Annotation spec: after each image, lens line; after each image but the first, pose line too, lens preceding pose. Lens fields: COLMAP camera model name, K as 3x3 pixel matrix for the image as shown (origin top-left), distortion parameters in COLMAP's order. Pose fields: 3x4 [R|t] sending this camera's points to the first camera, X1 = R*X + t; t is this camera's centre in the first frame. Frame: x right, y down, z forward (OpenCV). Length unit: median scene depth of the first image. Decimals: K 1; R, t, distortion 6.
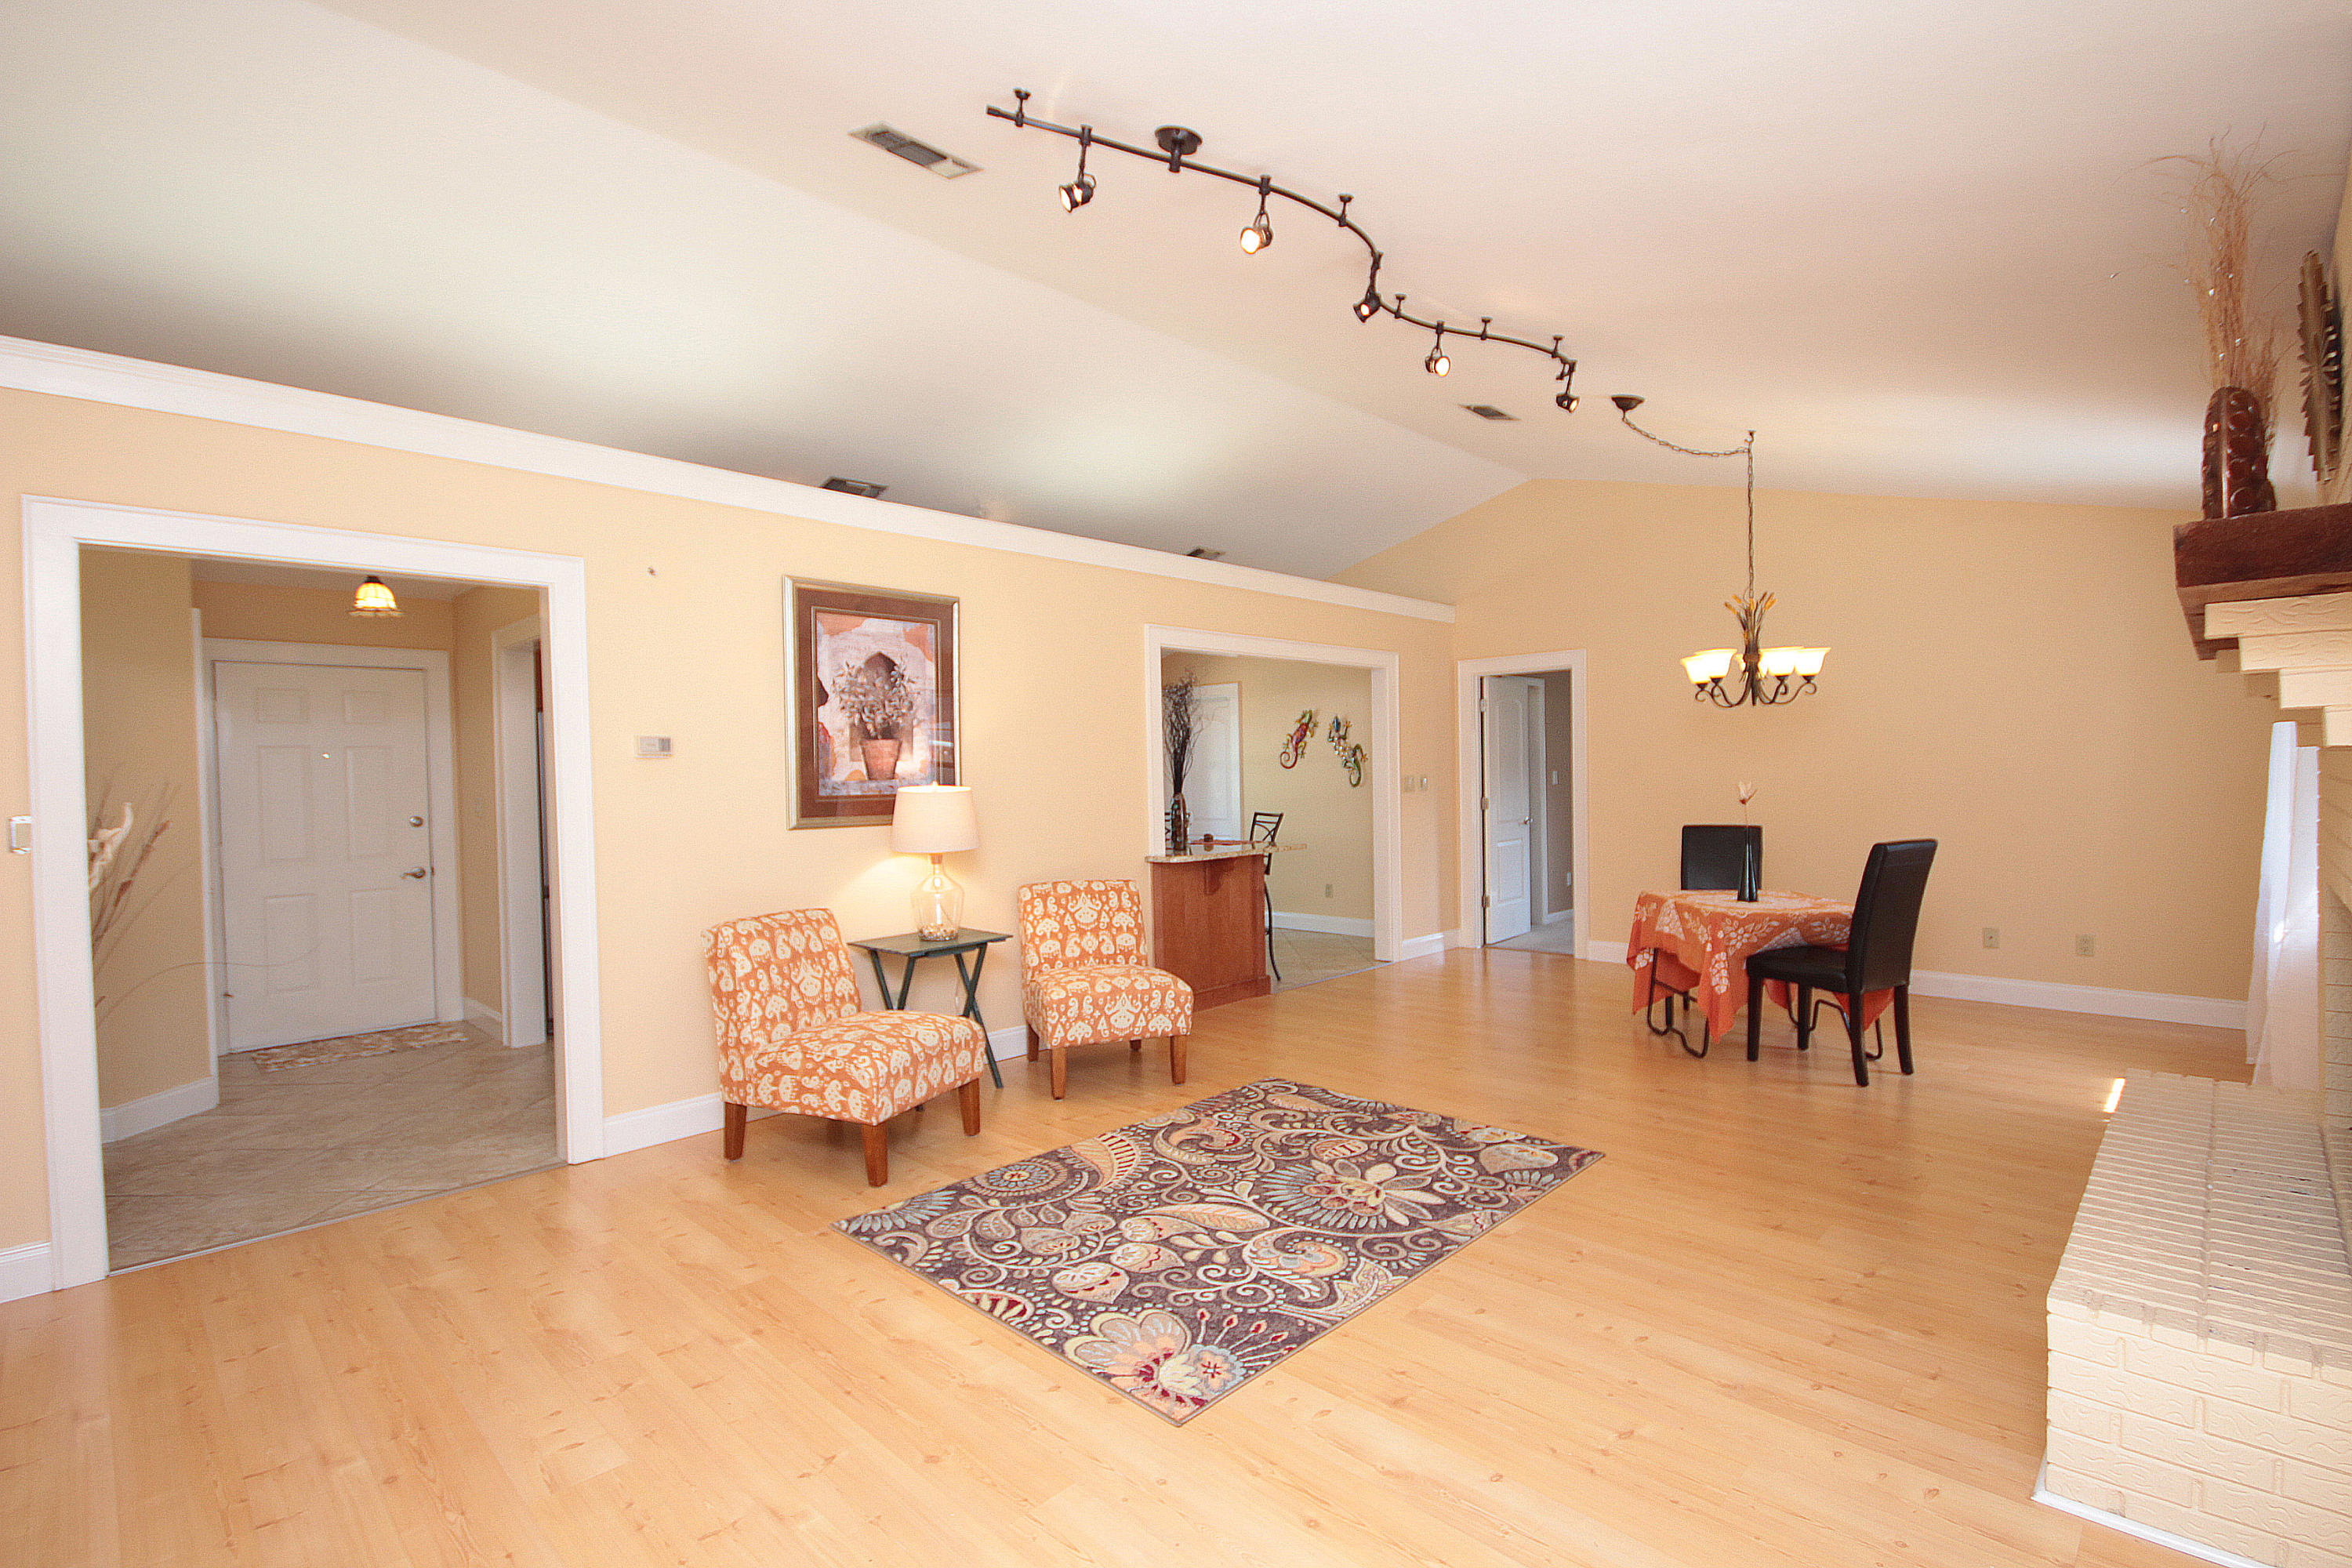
lens RADIAL K [[1080.6, 0, 1182.4], [0, 1080.6, 791.8], [0, 0, 1]] dist [-0.000337, -0.002955]
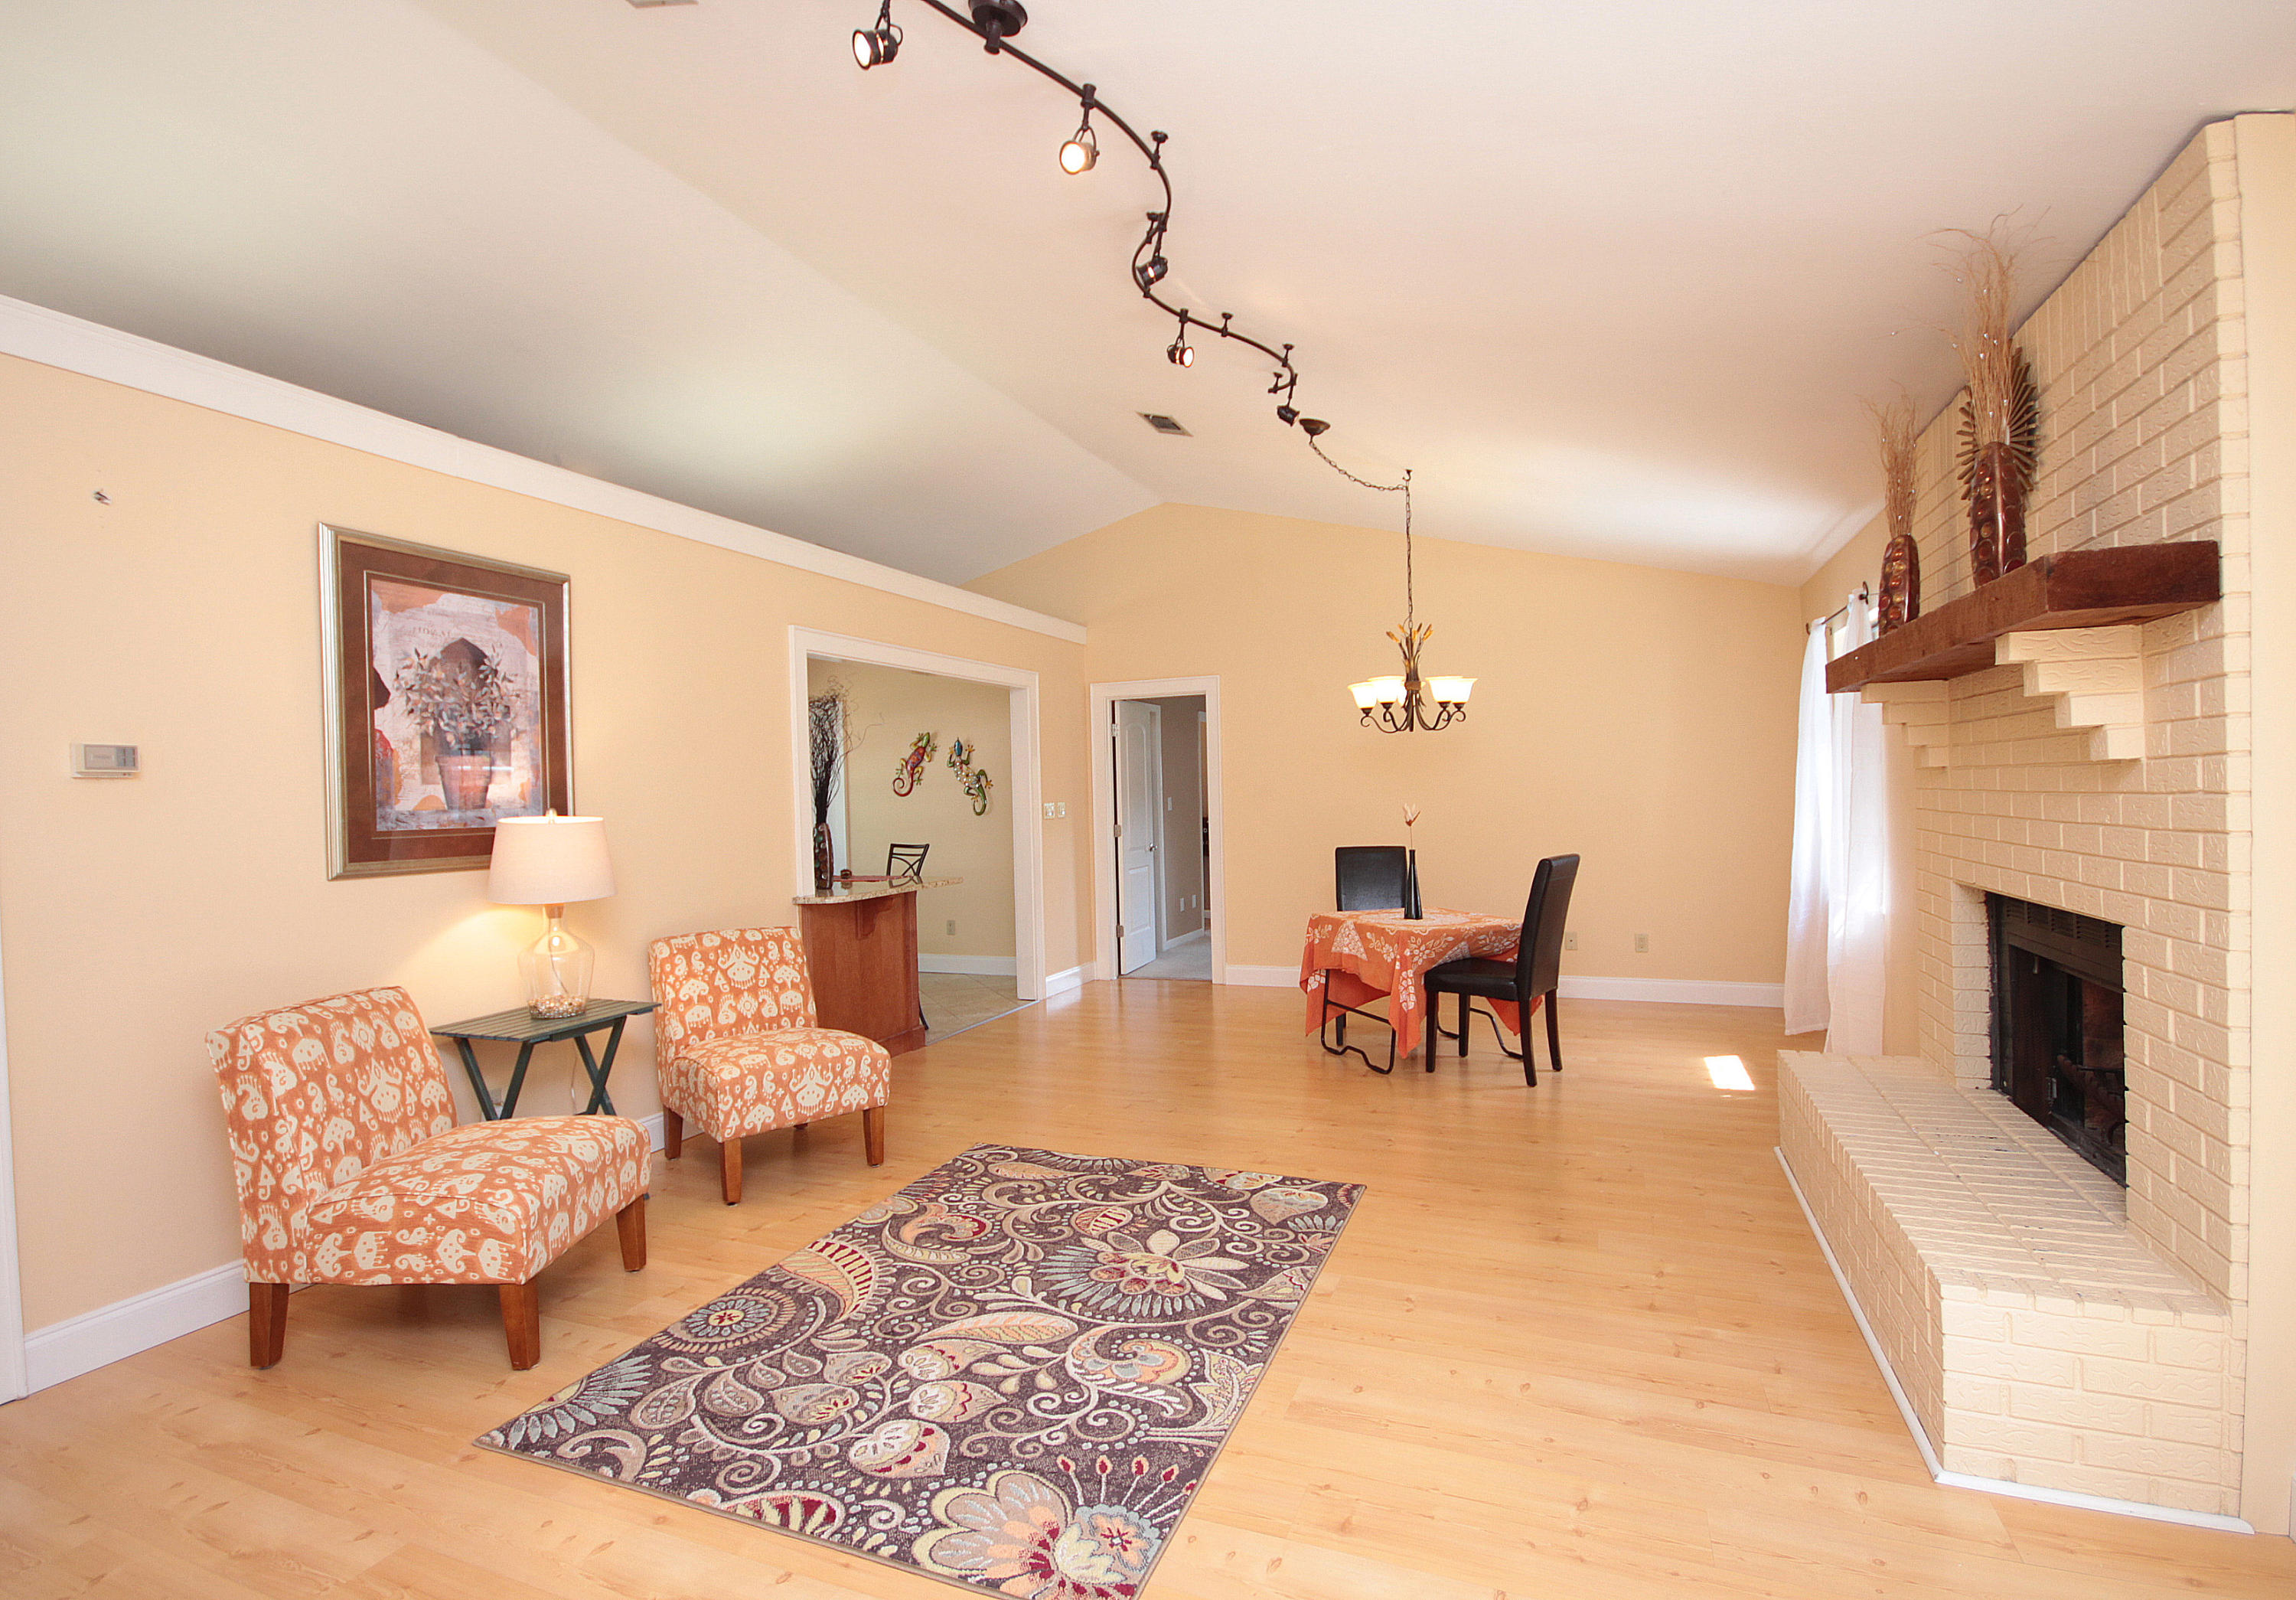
lens RADIAL K [[1102.1, 0, 1133.6], [0, 1102.1, 807.8], [0, 0, 1]] dist [-0.004510, 0.003876]
pose [[0.928819, -0.008644, 0.370434, -0.152203], [0.013831, 0.999840, -0.011348, 0.003673], [-0.370276, 0.015664, 0.928790, 0.138886]]
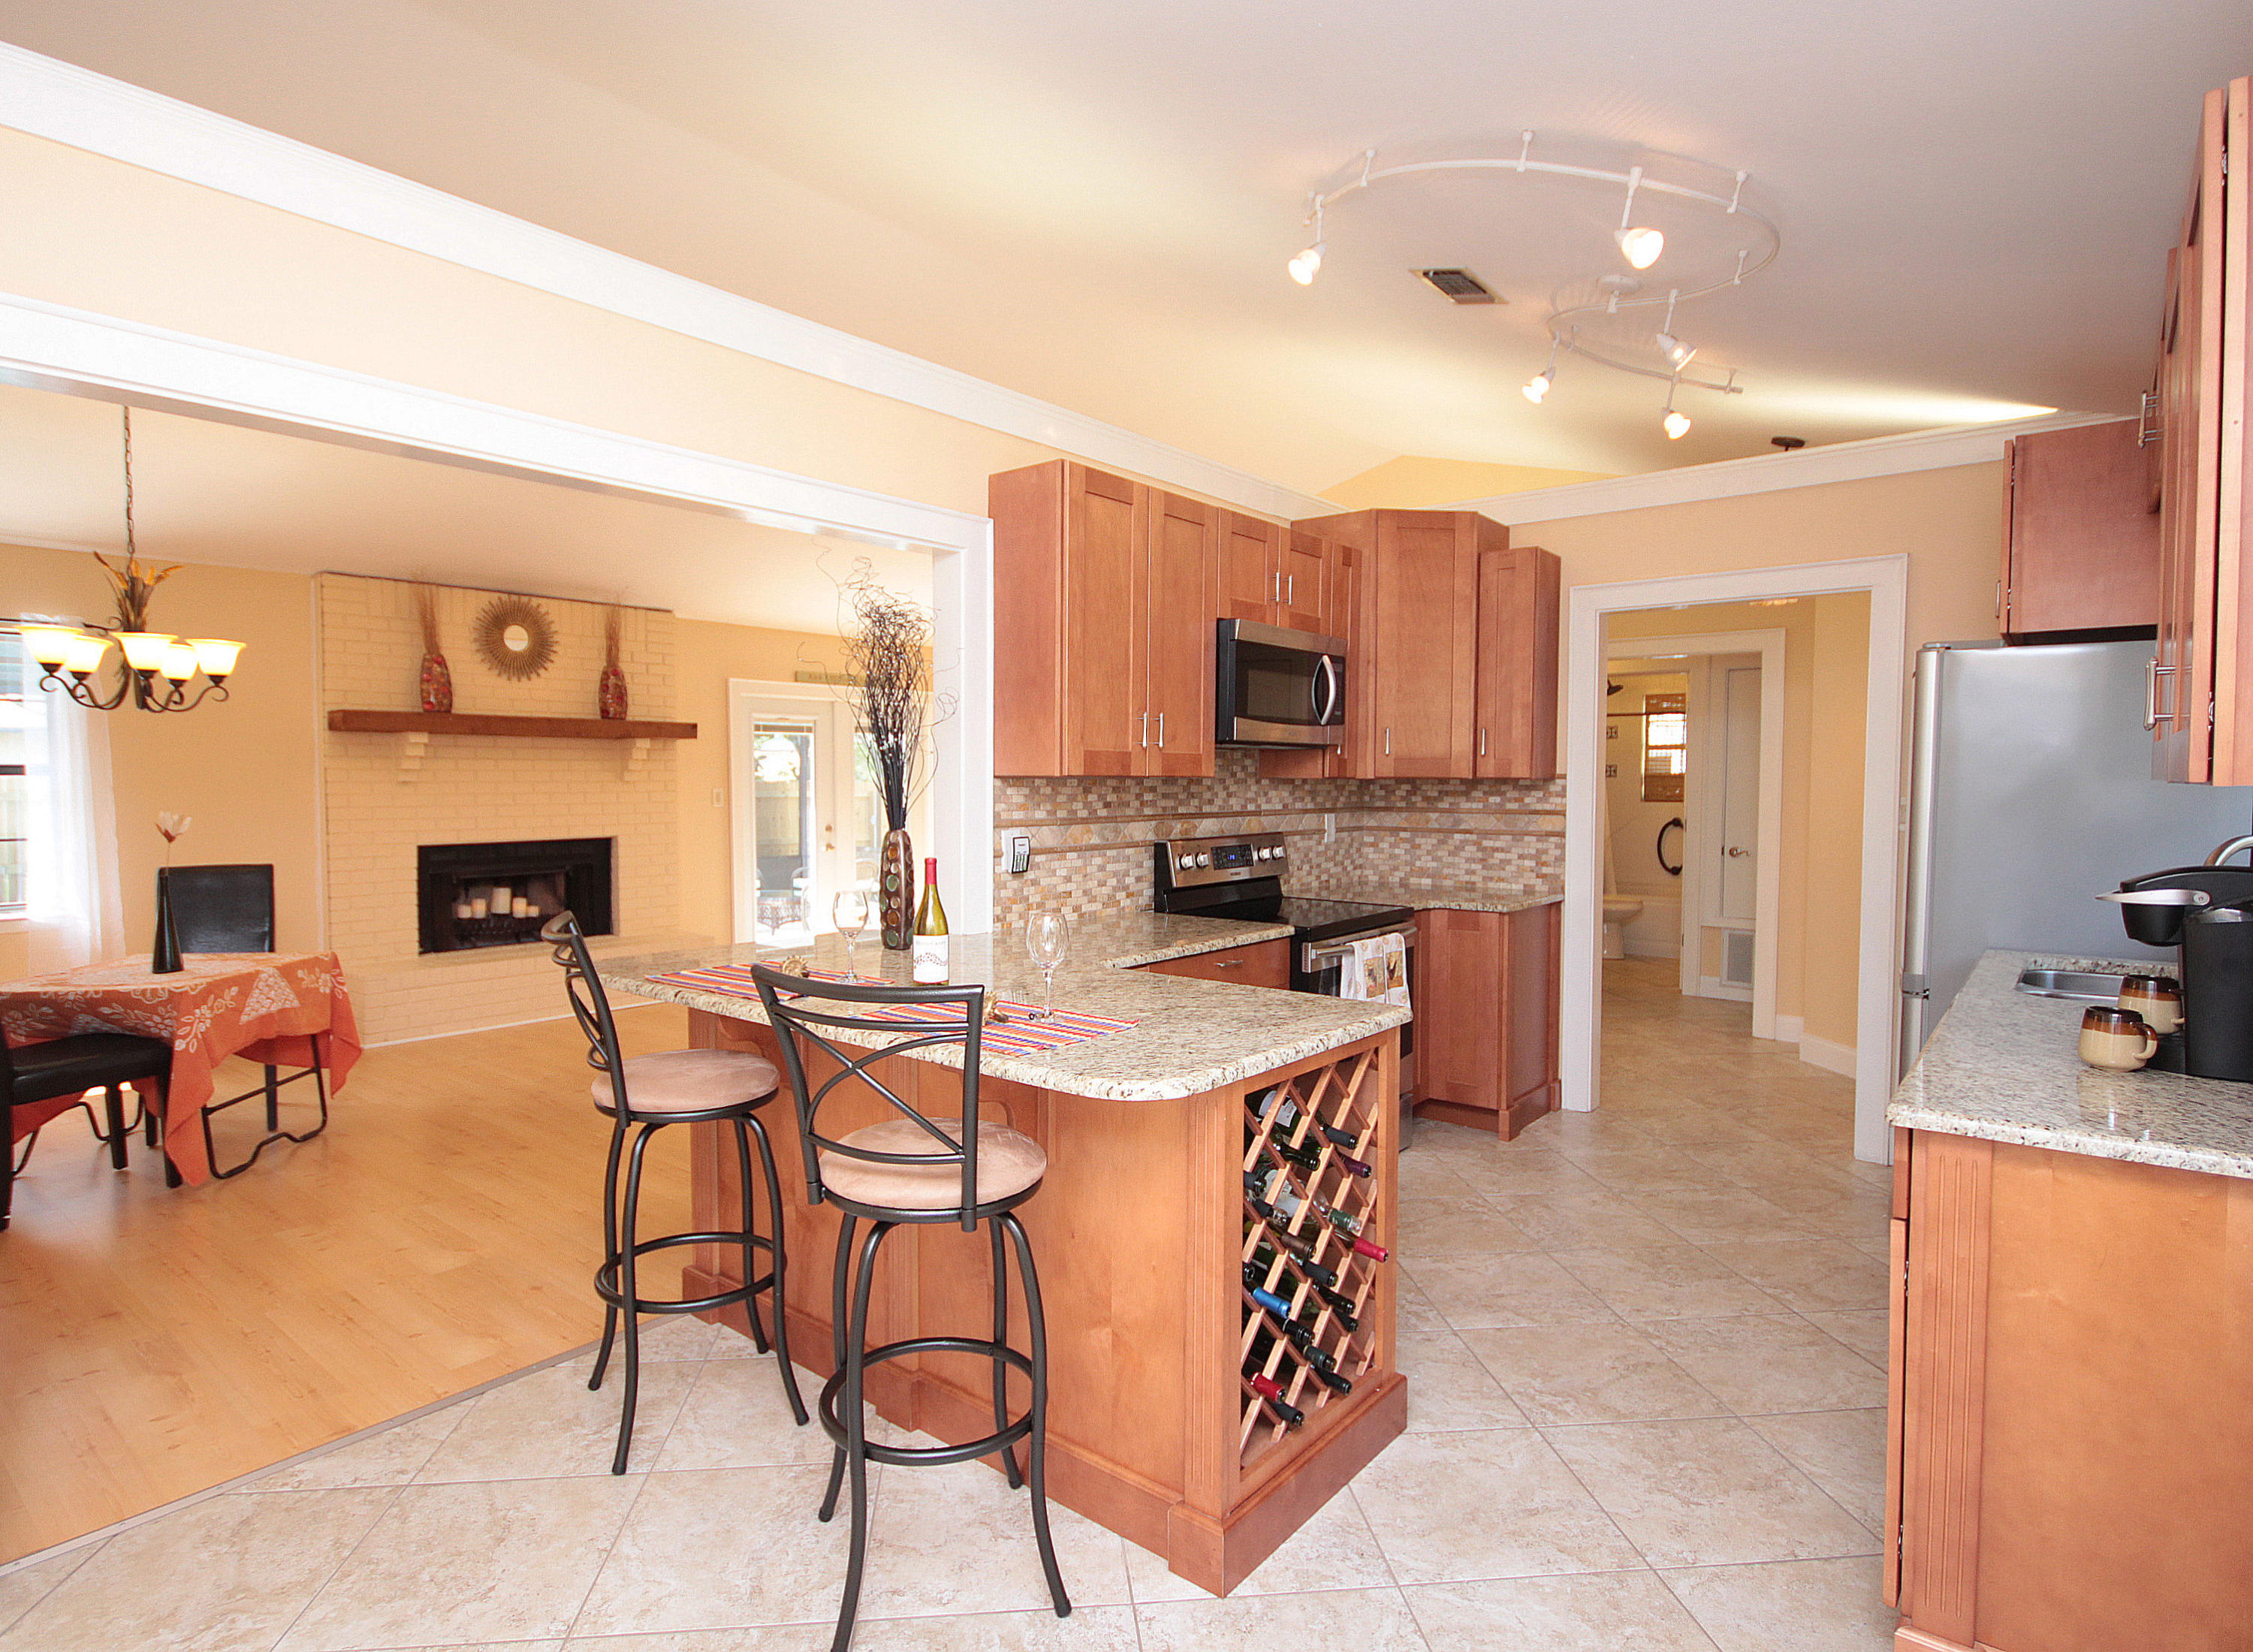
lens RADIAL K [[1193.4, 0, 1122.3], [0, 1193.4, 831.8], [0, 0, 1]] dist [-0.005506, -0.002242]
pose [[-0.995262, 0.025161, -0.093913, -0.082415], [0.019023, 0.997659, 0.065693, -0.048008], [0.095346, 0.063595, -0.993411, 2.378683]]
